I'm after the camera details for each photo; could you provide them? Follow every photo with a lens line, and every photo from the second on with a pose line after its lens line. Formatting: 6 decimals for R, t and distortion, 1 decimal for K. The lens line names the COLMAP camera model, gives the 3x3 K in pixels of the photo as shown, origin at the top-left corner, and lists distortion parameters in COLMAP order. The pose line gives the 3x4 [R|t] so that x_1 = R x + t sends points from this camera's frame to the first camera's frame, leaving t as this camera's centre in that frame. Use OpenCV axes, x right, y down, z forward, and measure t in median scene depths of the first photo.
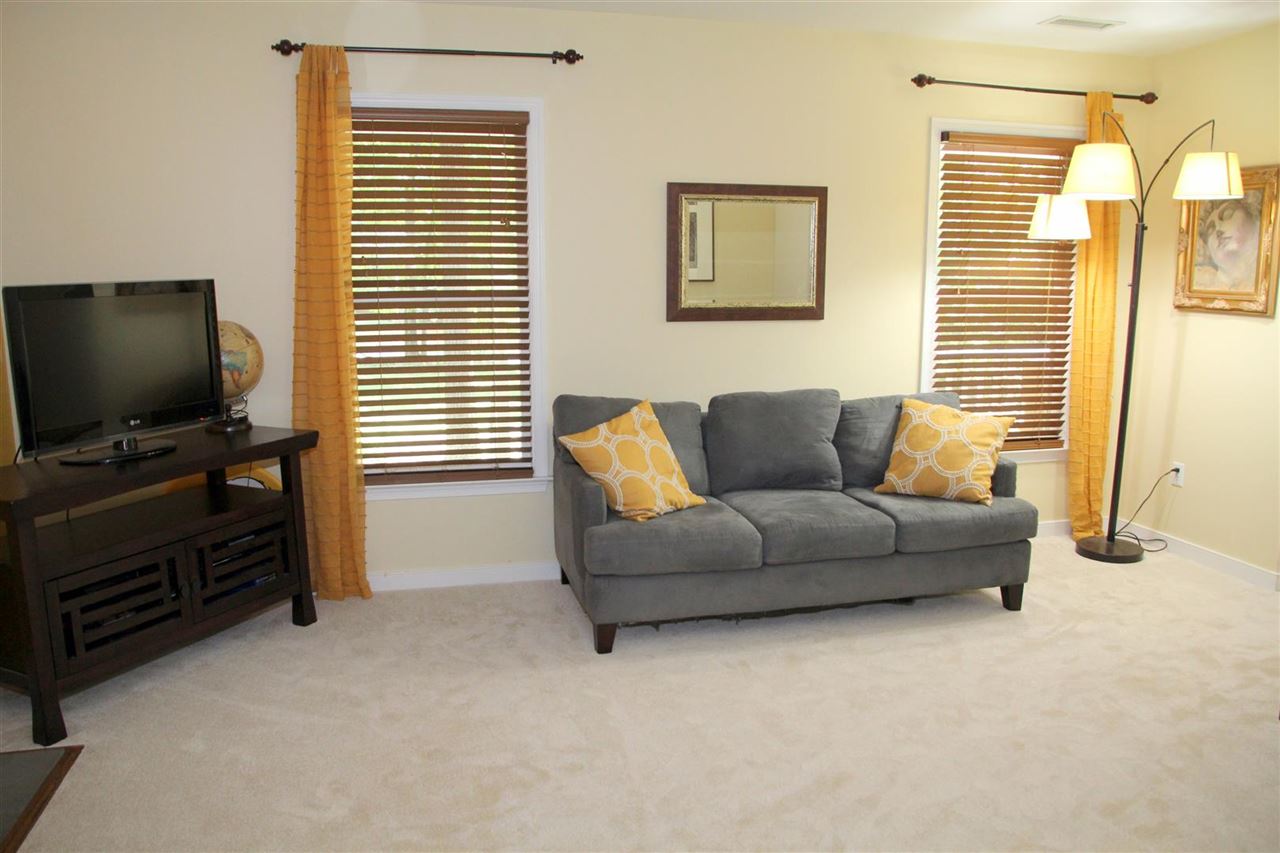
lens RADIAL K [[1031.0, 0, 621.5], [0, 1031.0, 457.4], [0, 0, 1]] dist [-0.125418, 0.096418]
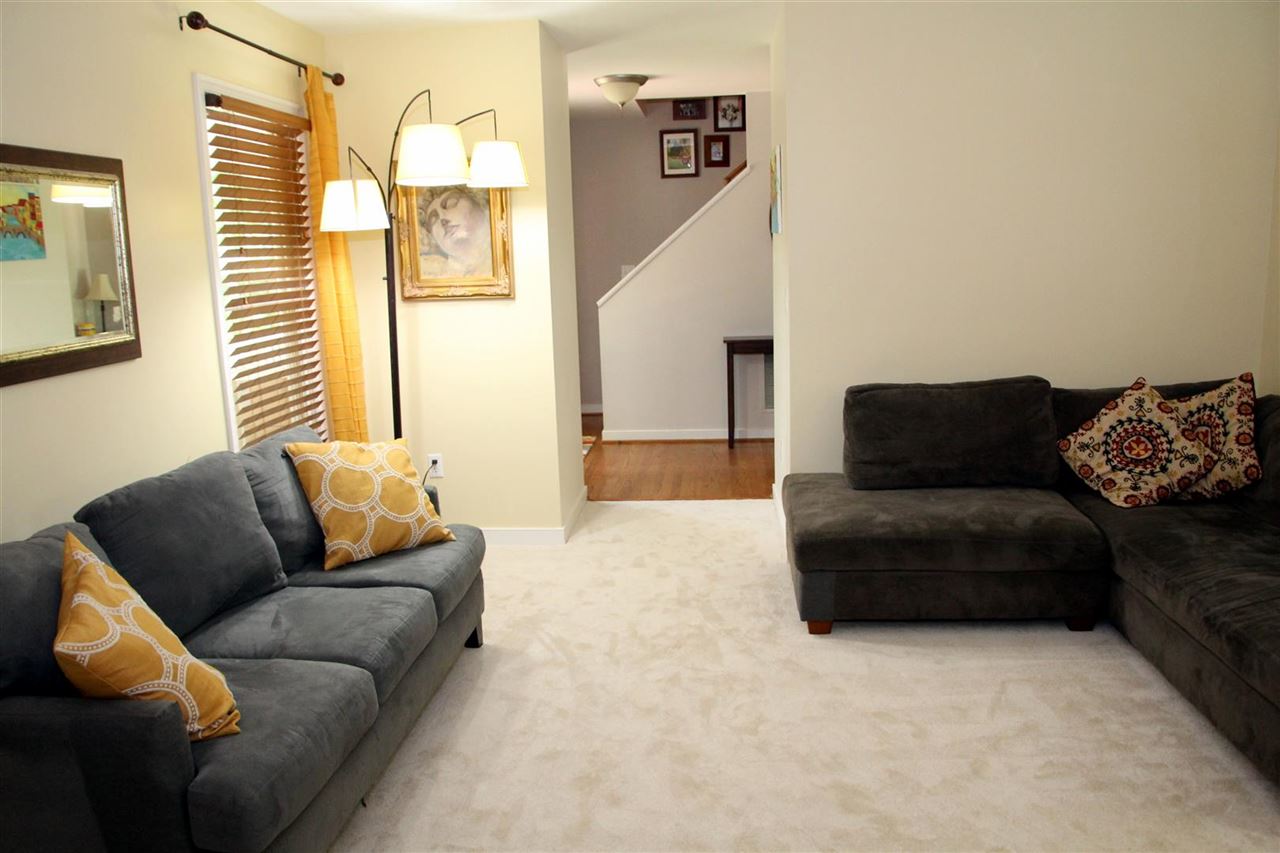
lens RADIAL K [[1031.0, 0, 621.5], [0, 1031.0, 457.4], [0, 0, 1]] dist [-0.125418, 0.096418]
pose [[0.309492, -0.205184, 0.928501, -0.355551], [0.210797, 0.966952, 0.143418, -0.105802], [-0.927243, 0.151338, 0.342516, 0.518653]]
